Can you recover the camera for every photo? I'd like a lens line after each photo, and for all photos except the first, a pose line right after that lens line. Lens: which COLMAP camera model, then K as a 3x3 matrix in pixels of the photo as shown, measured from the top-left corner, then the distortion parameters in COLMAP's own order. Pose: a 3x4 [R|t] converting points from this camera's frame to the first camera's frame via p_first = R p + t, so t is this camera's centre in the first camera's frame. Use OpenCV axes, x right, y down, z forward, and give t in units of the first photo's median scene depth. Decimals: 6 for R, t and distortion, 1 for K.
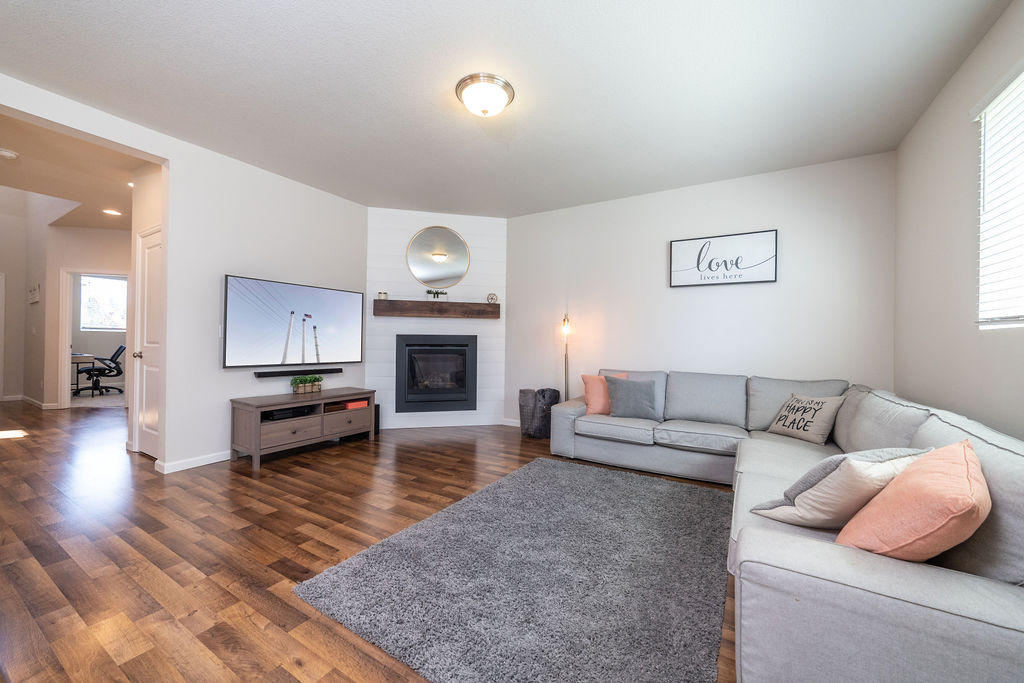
lens RADIAL K [[394.1, 0, 508.4], [0, 394.1, 339.9], [0, 0, 1]] dist [-0.008316, 0.001894]
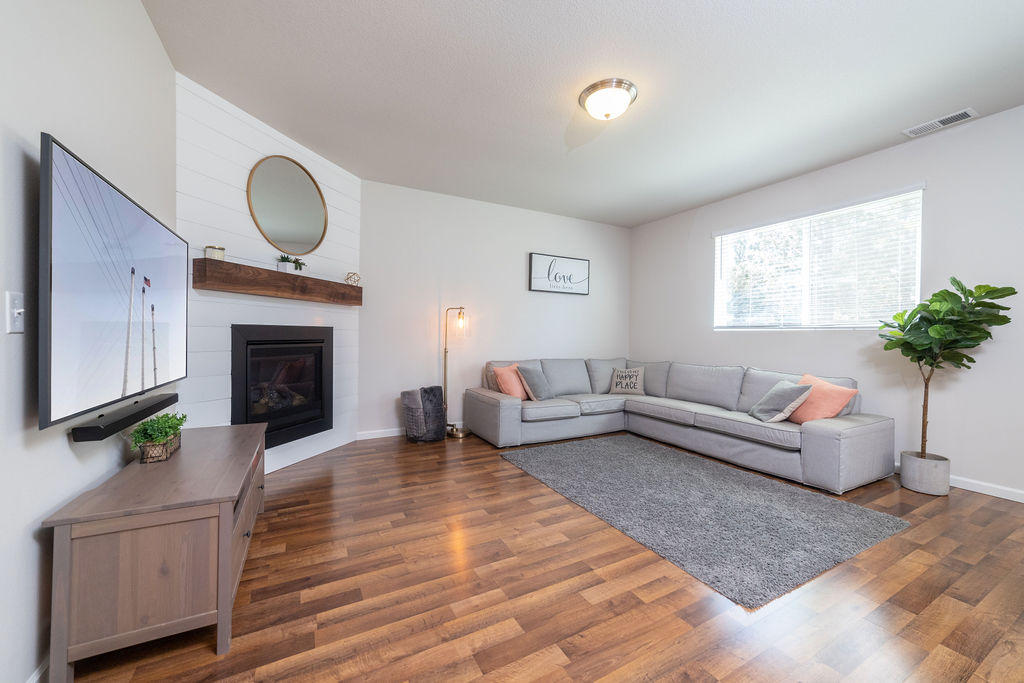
lens RADIAL K [[394.1, 0, 513.6], [0, 394.1, 341.0], [0, 0, 1]] dist [-0.008316, 0.001894]
pose [[0.502171, -0.020394, 0.864528, -0.731657], [-0.008906, 0.999547, 0.028752, -0.012604], [-0.864722, -0.022137, 0.501762, 0.461308]]
